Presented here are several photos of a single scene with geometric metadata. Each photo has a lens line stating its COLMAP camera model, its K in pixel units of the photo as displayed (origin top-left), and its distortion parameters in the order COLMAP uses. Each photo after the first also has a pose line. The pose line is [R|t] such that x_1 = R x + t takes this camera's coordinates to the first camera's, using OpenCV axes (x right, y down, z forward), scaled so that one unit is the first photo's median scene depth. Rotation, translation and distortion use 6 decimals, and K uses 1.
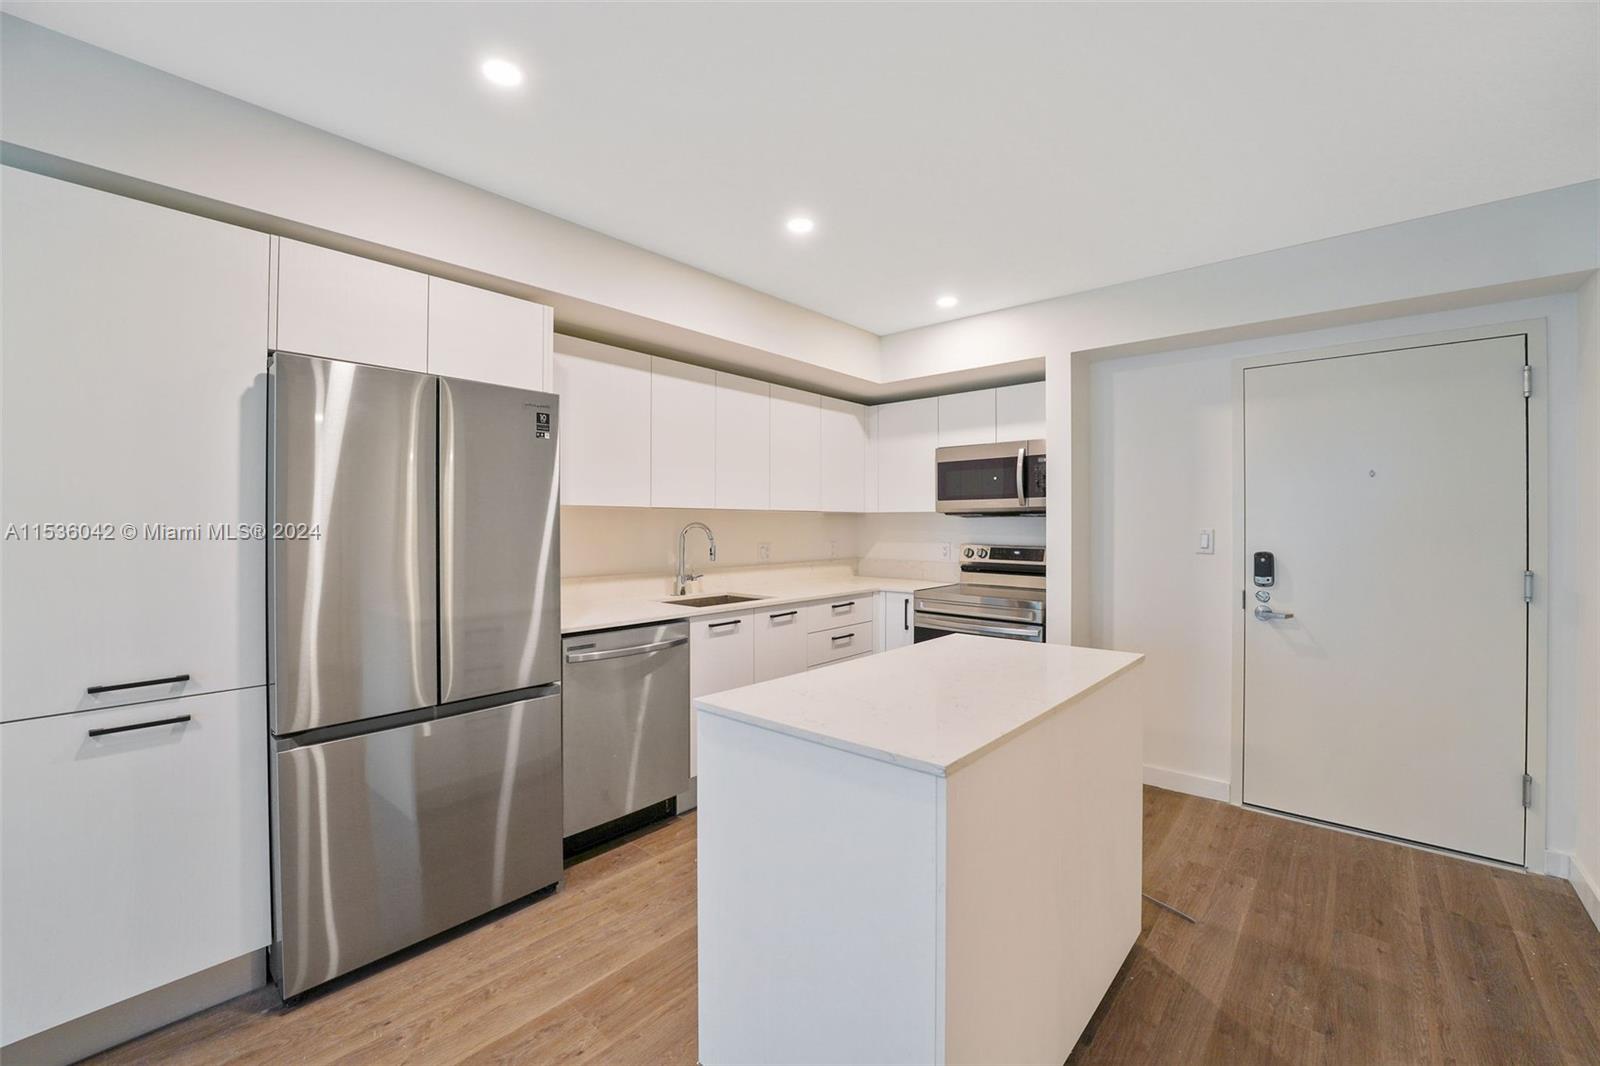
lens RADIAL K [[657.9, 0, 804.9], [0, 657.9, 521.6], [0, 0, 1]] dist [-0.032814, 0.005129]
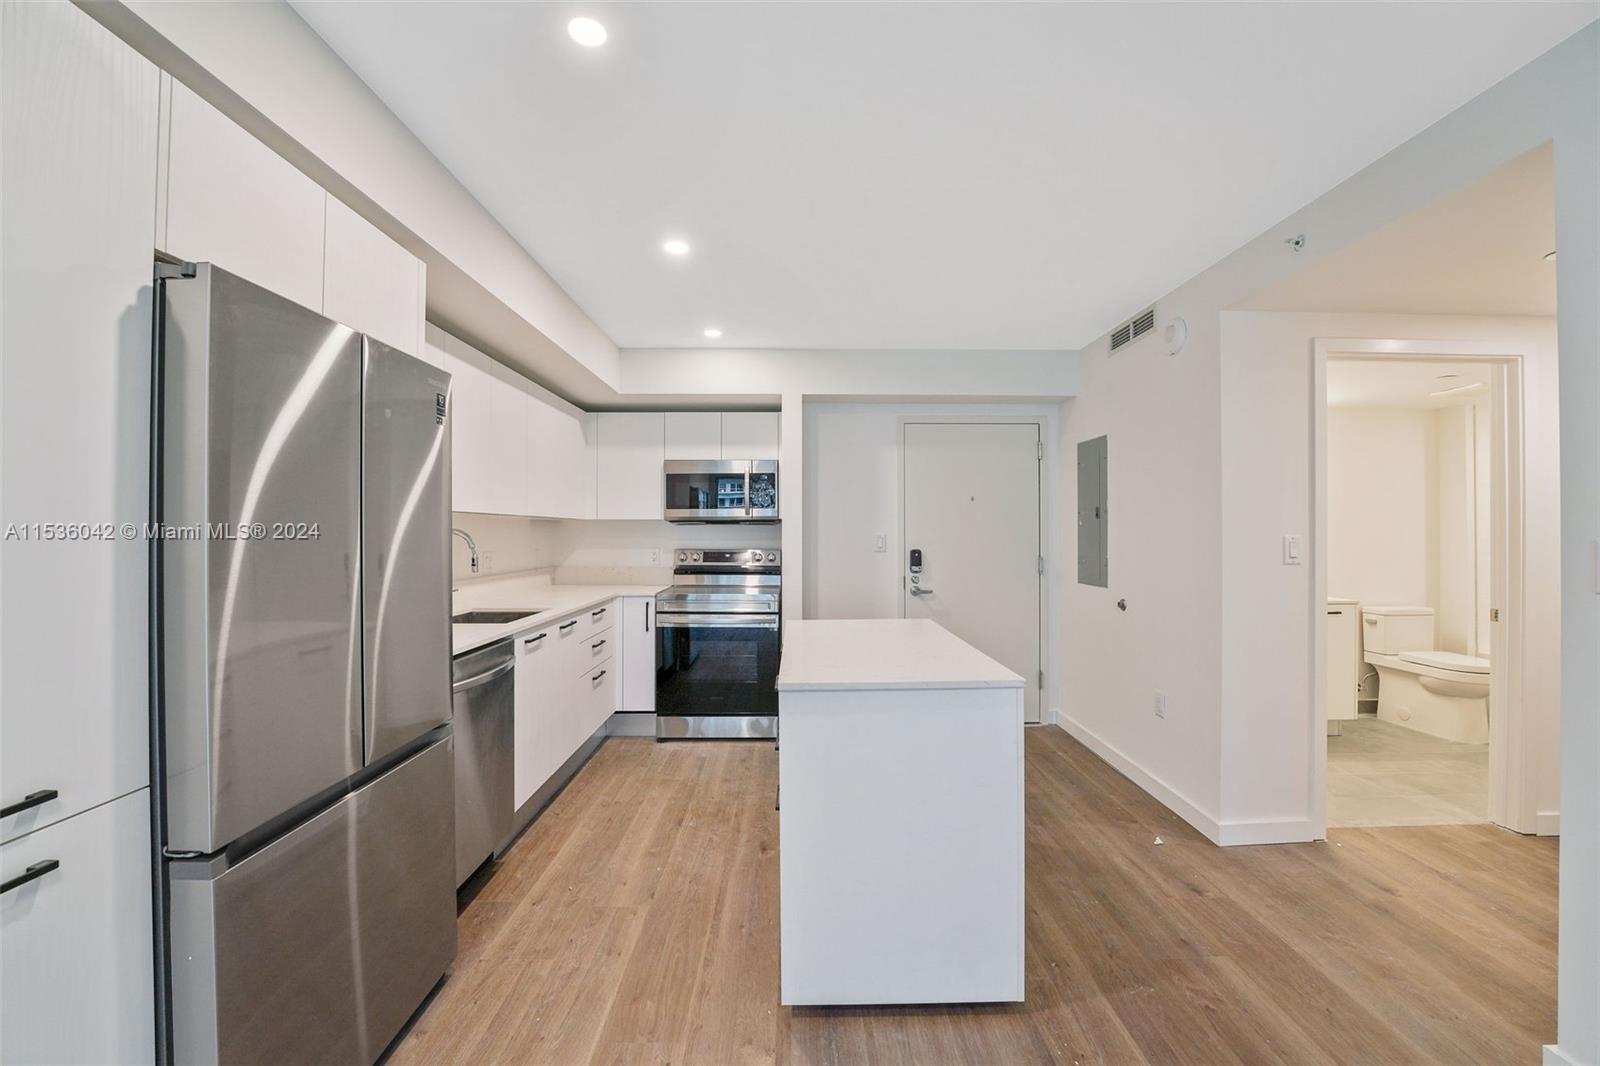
lens RADIAL K [[657.9, 0, 801.1], [0, 657.9, 528.0], [0, 0, 1]] dist [-0.032814, 0.005129]
pose [[0.739733, 0.002633, 0.672896, -0.432201], [-0.000464, 0.999994, -0.003402, 0.003247], [-0.672901, 0.002205, 0.739730, 0.064974]]
